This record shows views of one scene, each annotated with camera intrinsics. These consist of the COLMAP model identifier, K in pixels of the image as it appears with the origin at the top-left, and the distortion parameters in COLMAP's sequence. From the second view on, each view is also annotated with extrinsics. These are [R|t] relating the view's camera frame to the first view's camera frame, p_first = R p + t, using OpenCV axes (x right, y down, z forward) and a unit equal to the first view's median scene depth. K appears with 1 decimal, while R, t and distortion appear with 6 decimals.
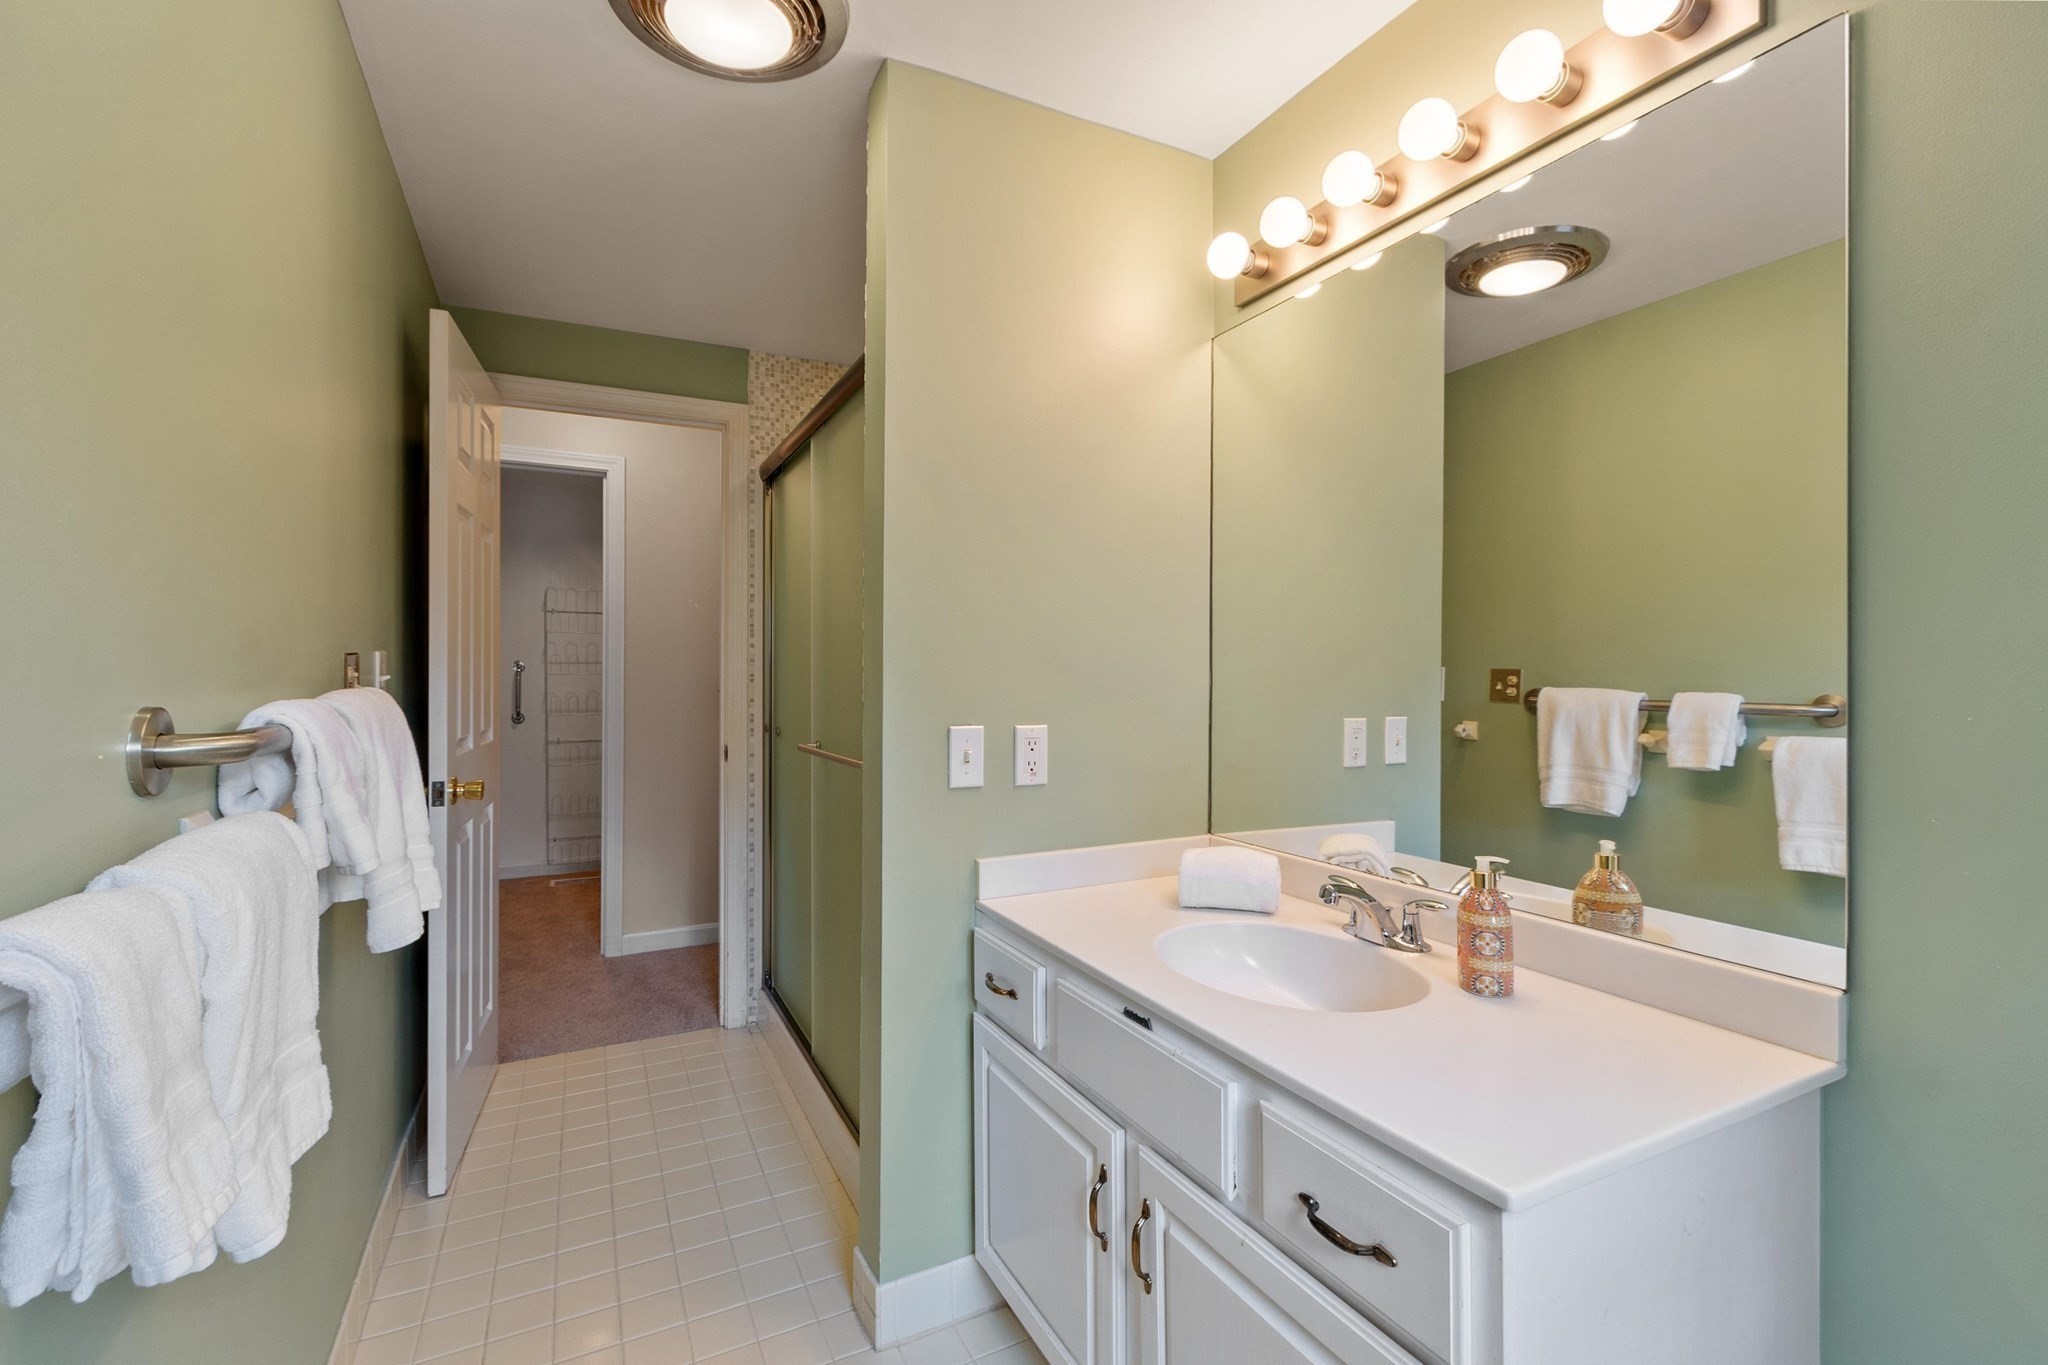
lens RADIAL K [[905.7, 0, 1024.0], [0, 905.7, 682.5], [0, 0, 1]] dist [0.002002, -0.000097]
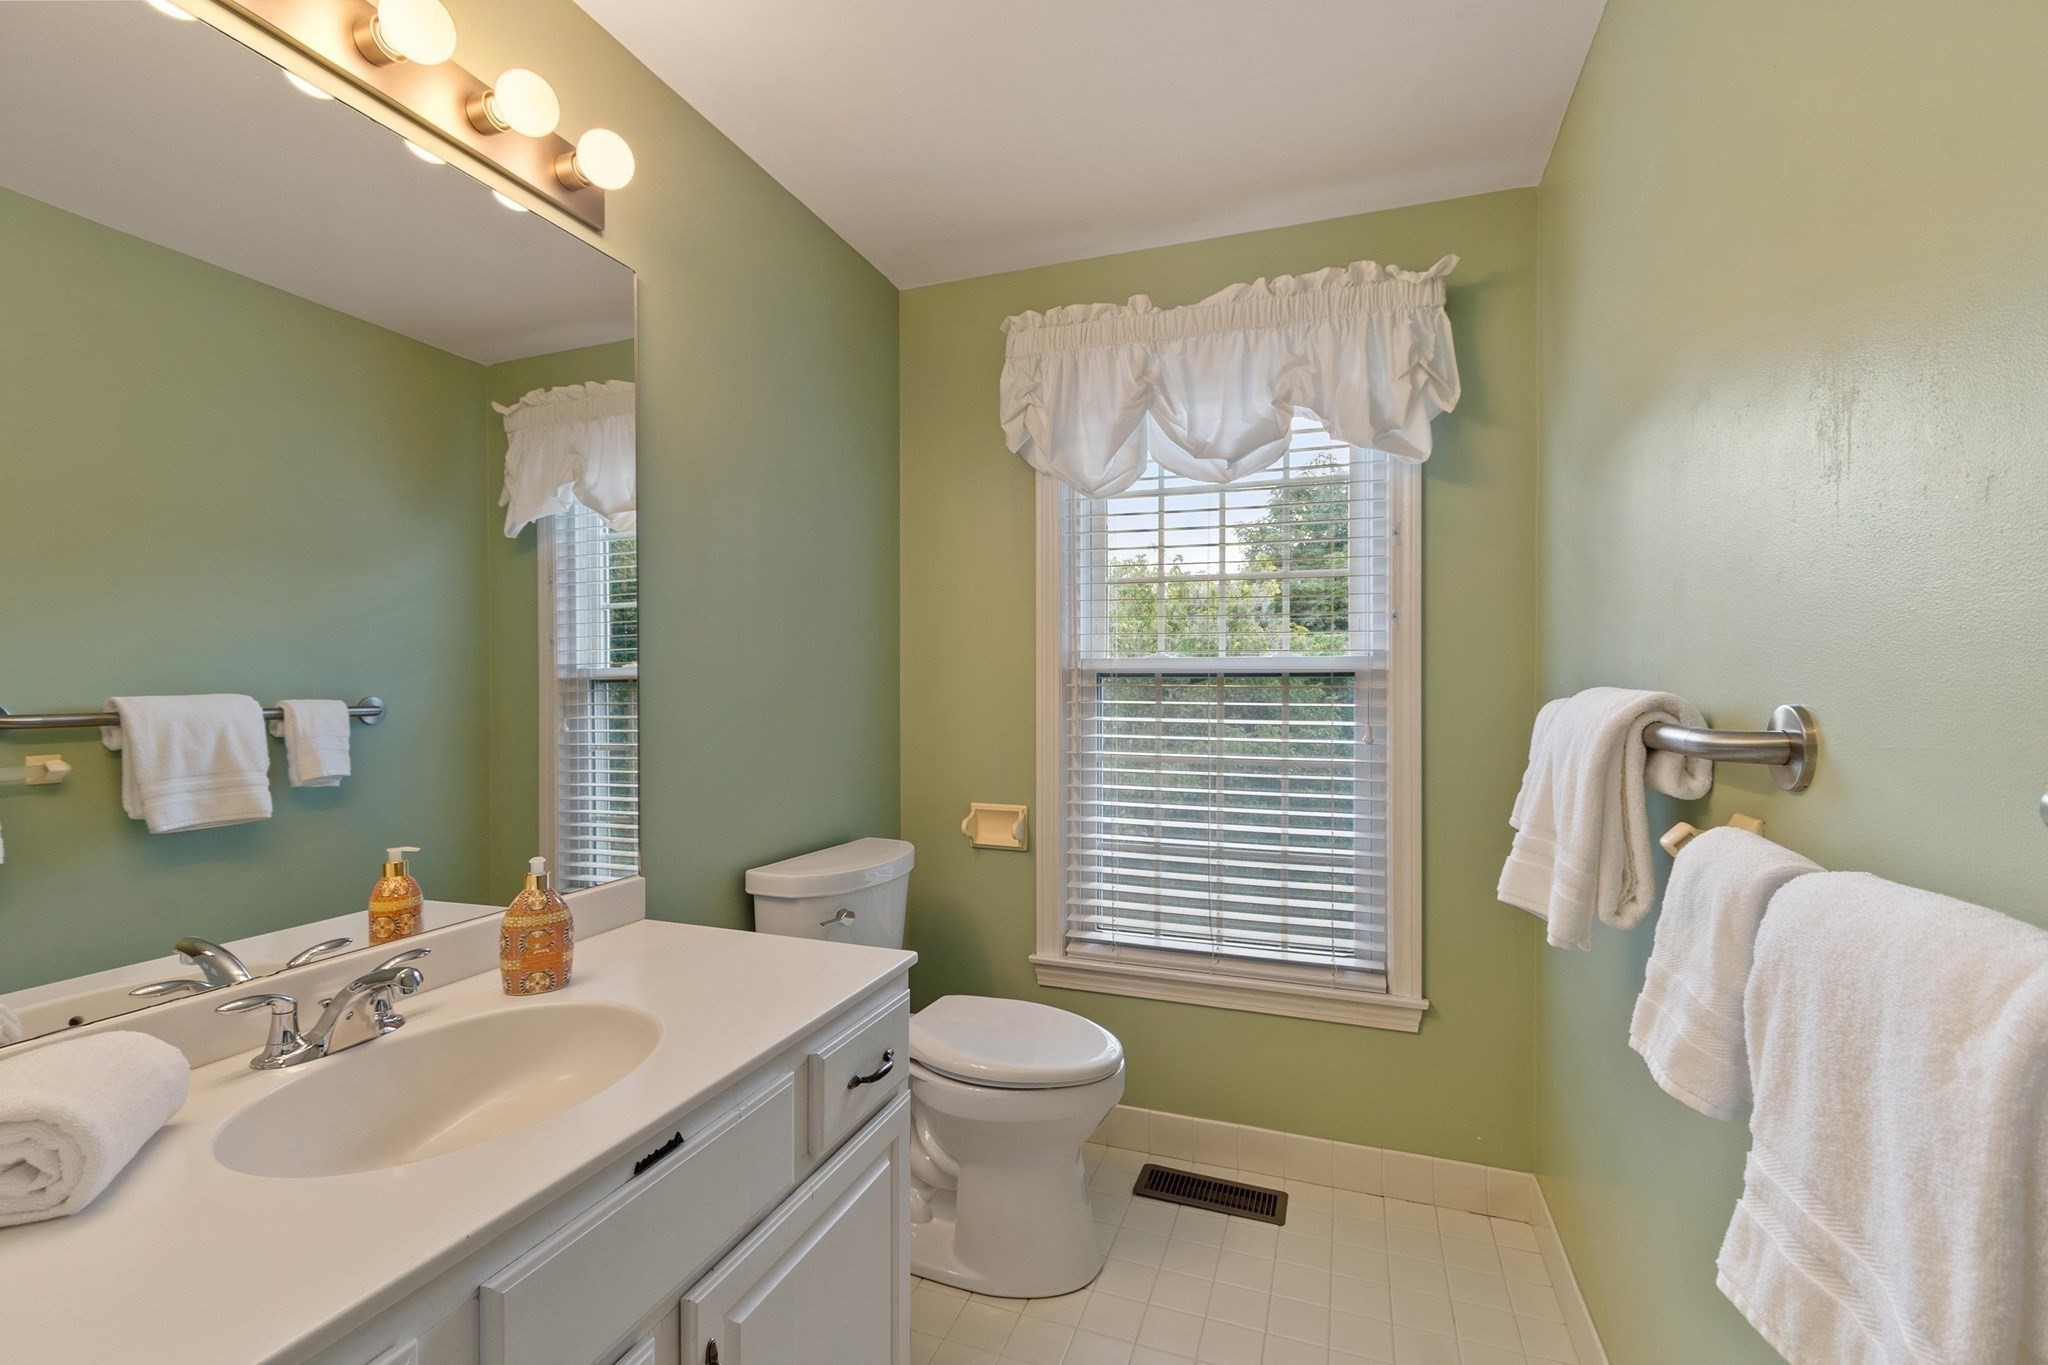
lens RADIAL K [[905.7, 0, 1024.0], [0, 905.7, 682.5], [0, 0, 1]] dist [0.002002, -0.000097]
pose [[-0.674323, -0.000610, 0.738437, -0.558823], [-0.001190, 0.999999, -0.000261, -0.006260], [-0.738436, -0.001054, -0.674323, 1.173052]]
